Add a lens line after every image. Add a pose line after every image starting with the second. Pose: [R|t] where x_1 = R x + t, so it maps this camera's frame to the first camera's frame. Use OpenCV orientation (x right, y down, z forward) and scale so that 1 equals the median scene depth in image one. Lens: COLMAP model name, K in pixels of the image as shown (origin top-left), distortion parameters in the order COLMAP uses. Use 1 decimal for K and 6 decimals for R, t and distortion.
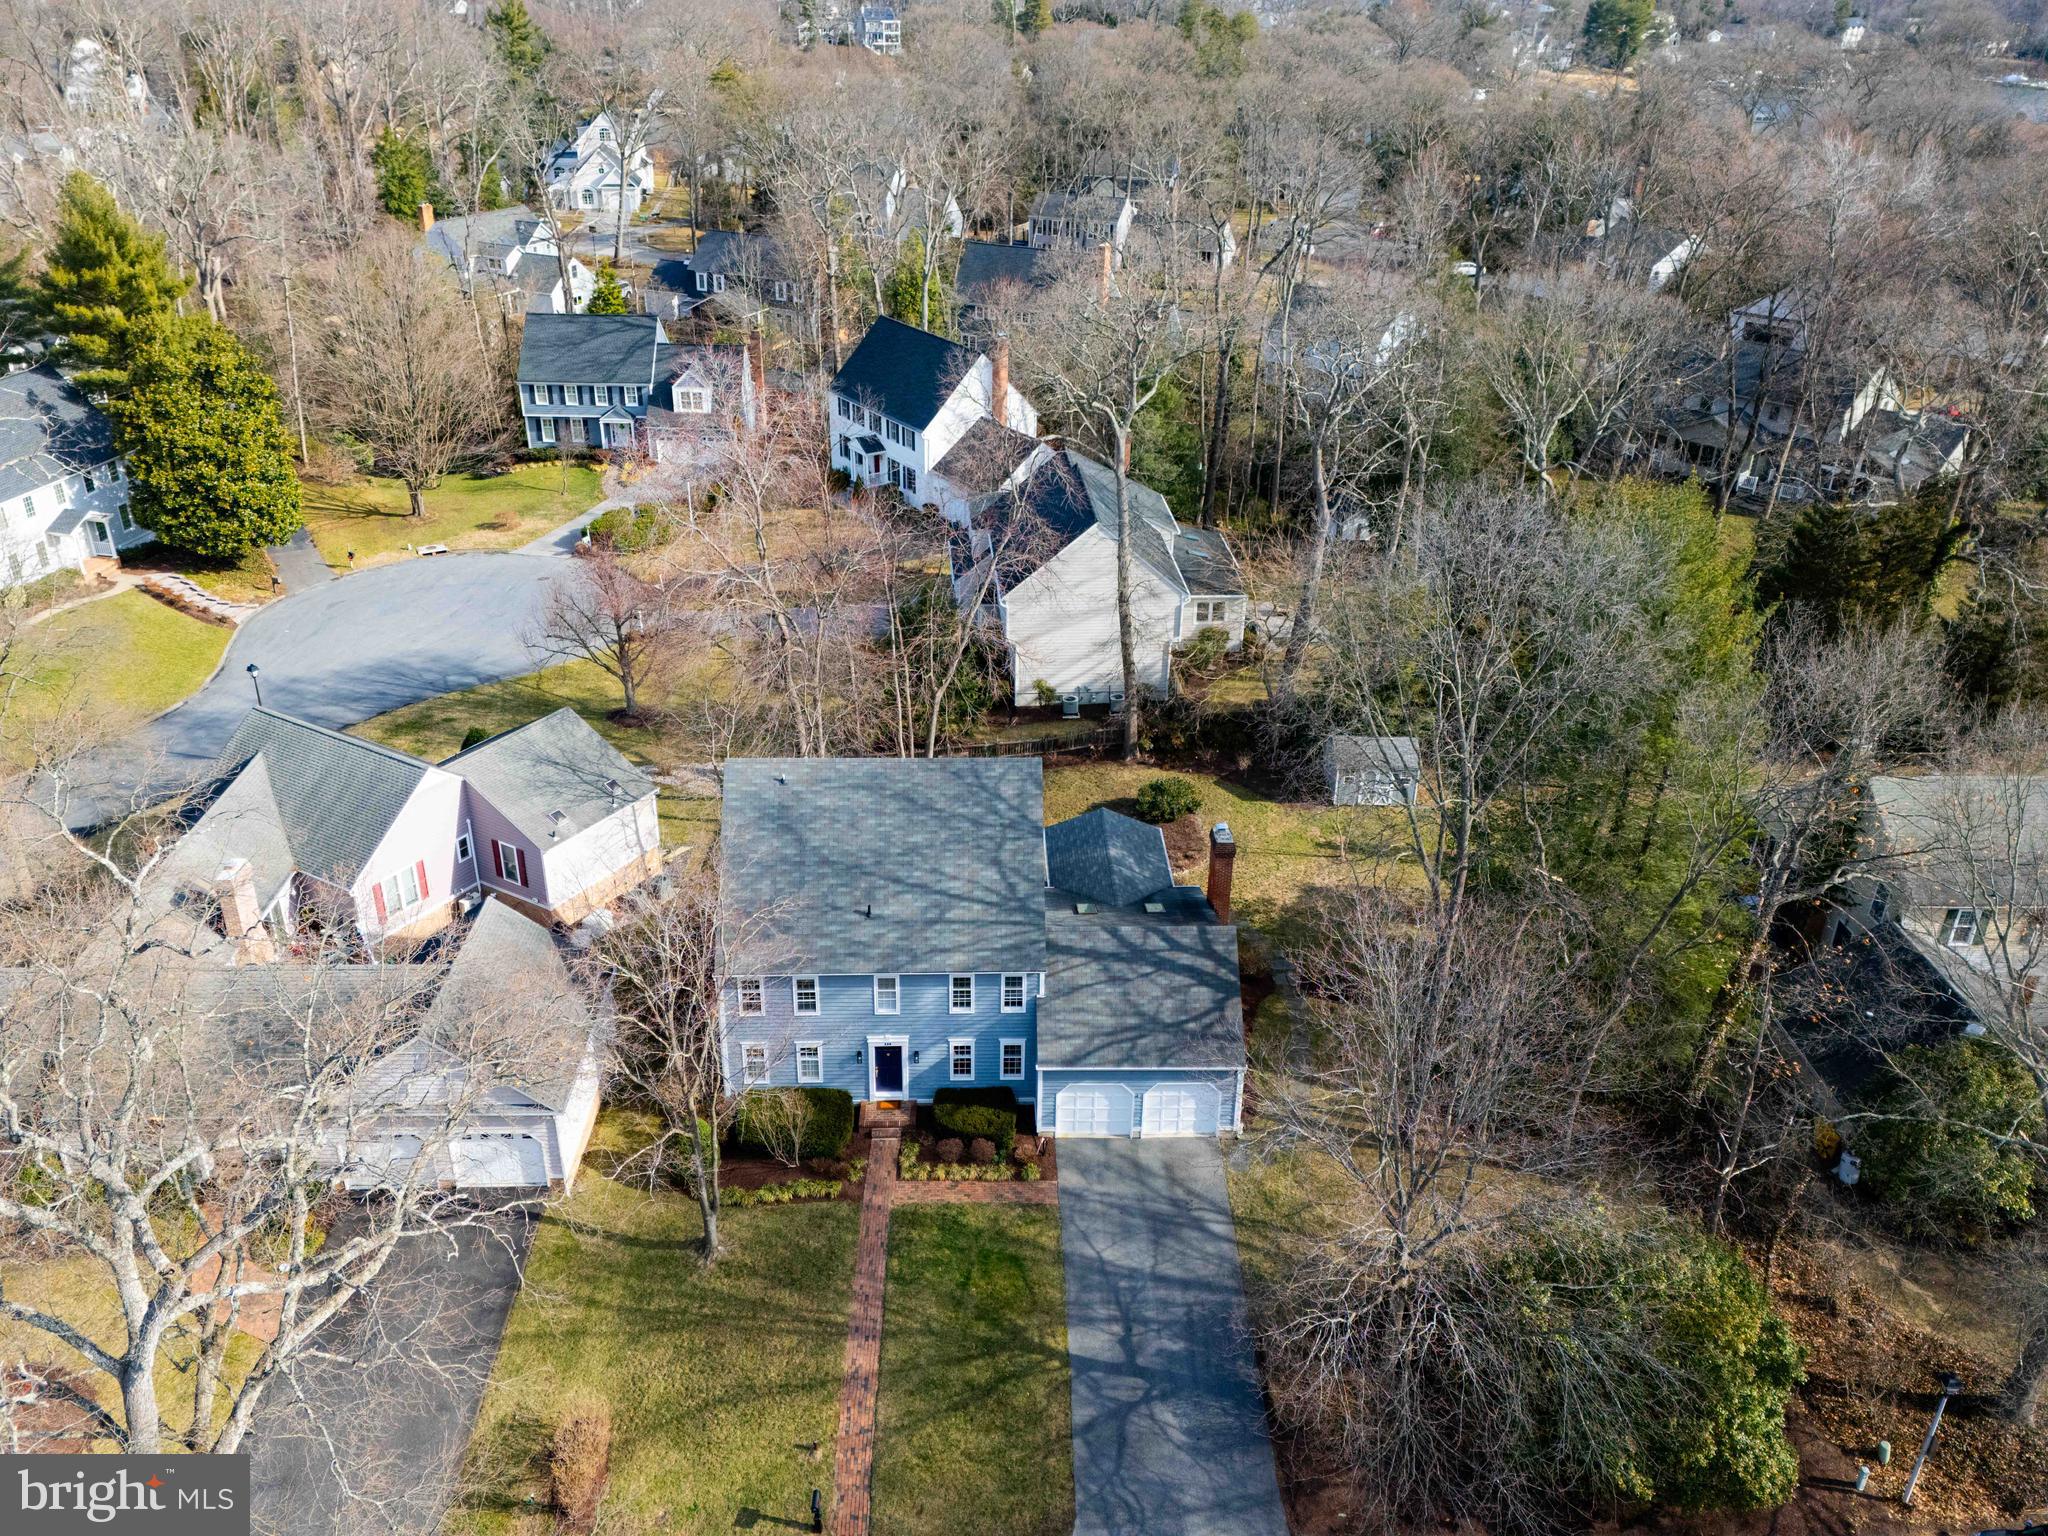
lens RADIAL K [[1641.6, 0, 1024.0], [0, 1641.6, 768.0], [0, 0, 1]] dist [0.096195, -0.100251]
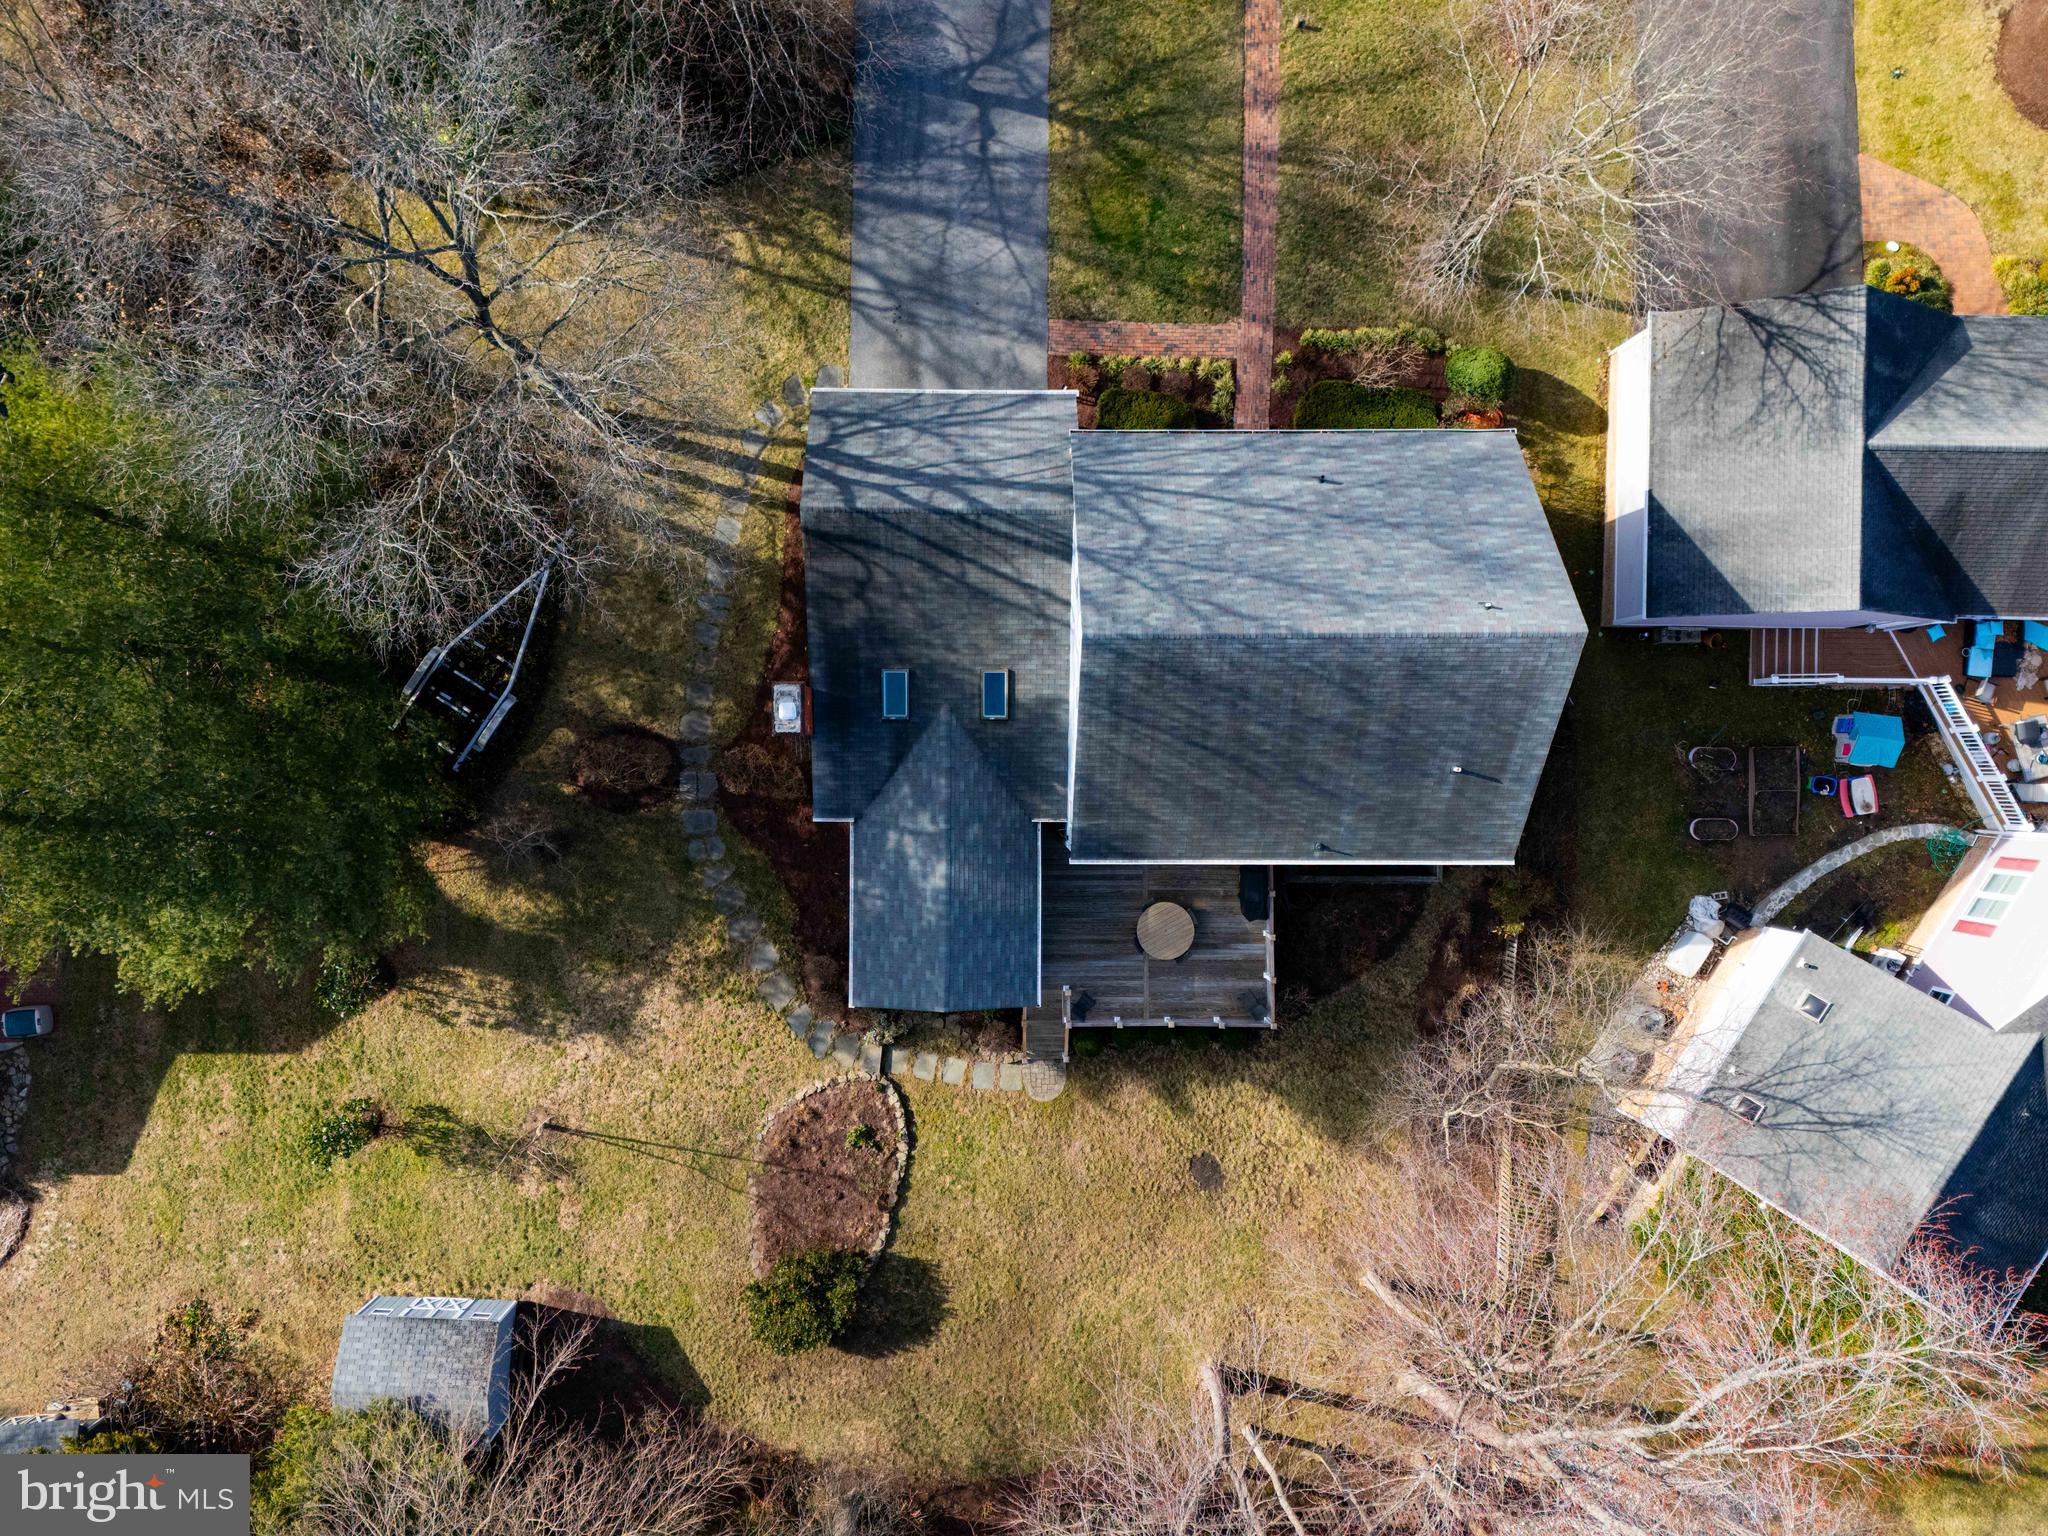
lens RADIAL K [[1706.9, 0, 1026.2], [0, 1706.9, 758.8], [0, 0, 1]] dist [0.115140, -0.137942]
pose [[-0.998401, -0.038379, -0.041503, 0.059047], [-0.019488, -0.455510, 0.890017, -0.622765], [-0.053063, 0.889403, 0.454034, 0.768577]]
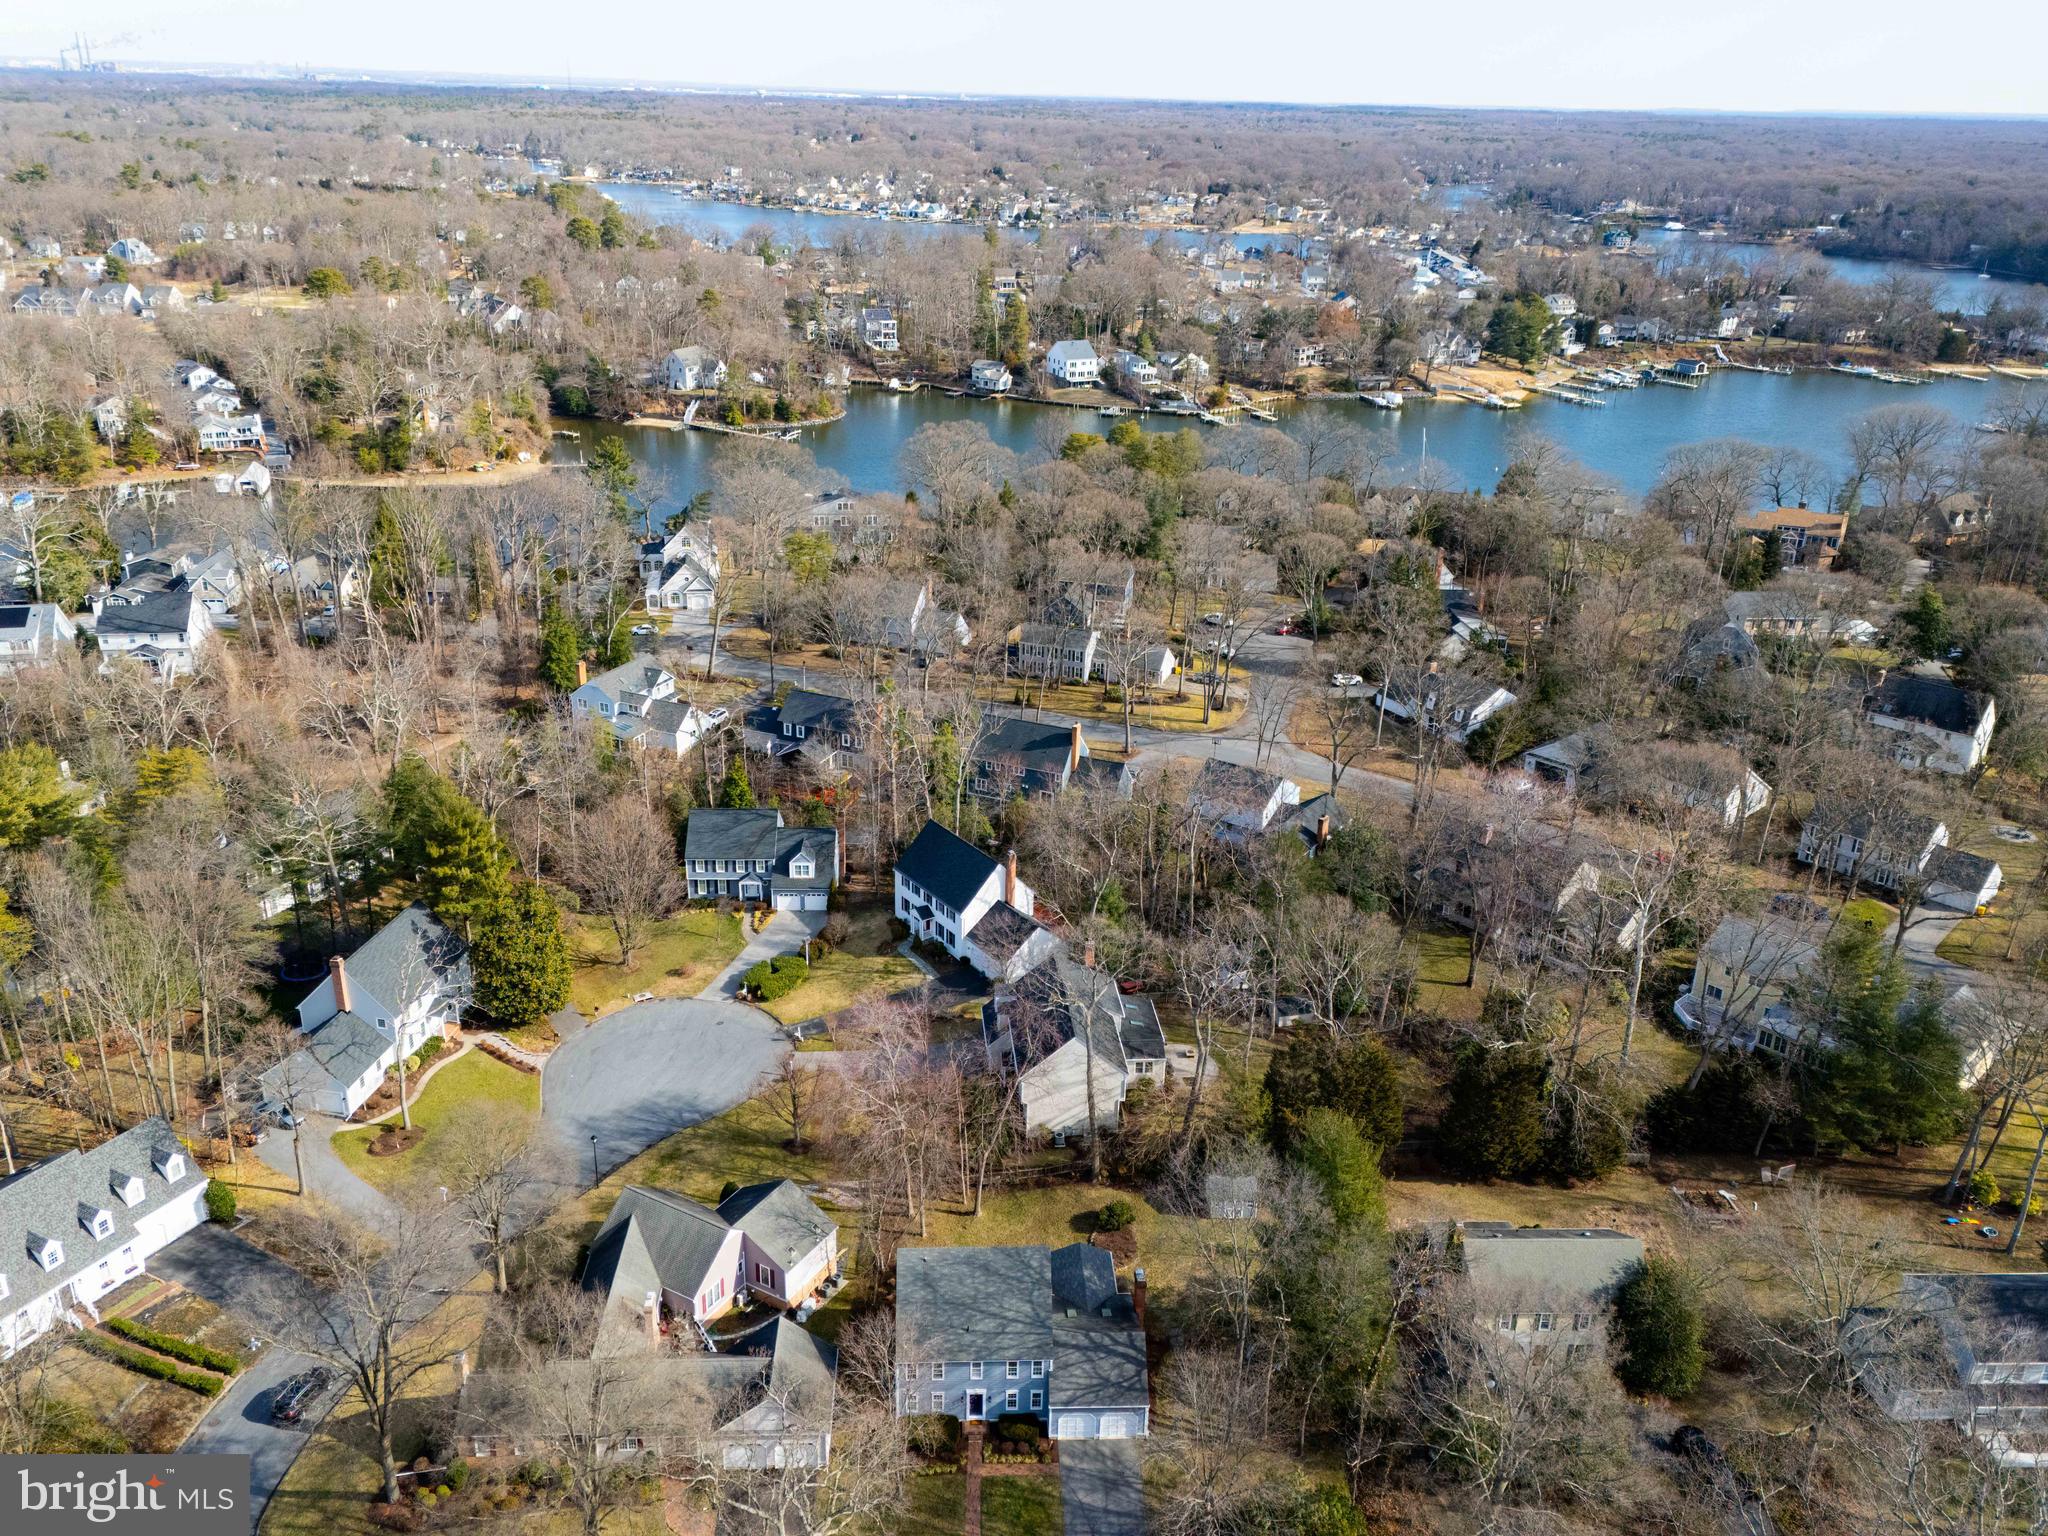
lens RADIAL K [[1637.5, 0, 1034.6], [0, 1637.5, 802.2], [0, 0, 1]] dist [0.084077, -0.038871]
pose [[0.999711, 0.002048, 0.023943, -0.061604], [-0.000544, 0.998034, -0.062674, -0.442122], [-0.024024, 0.062643, 0.997747, -1.115549]]
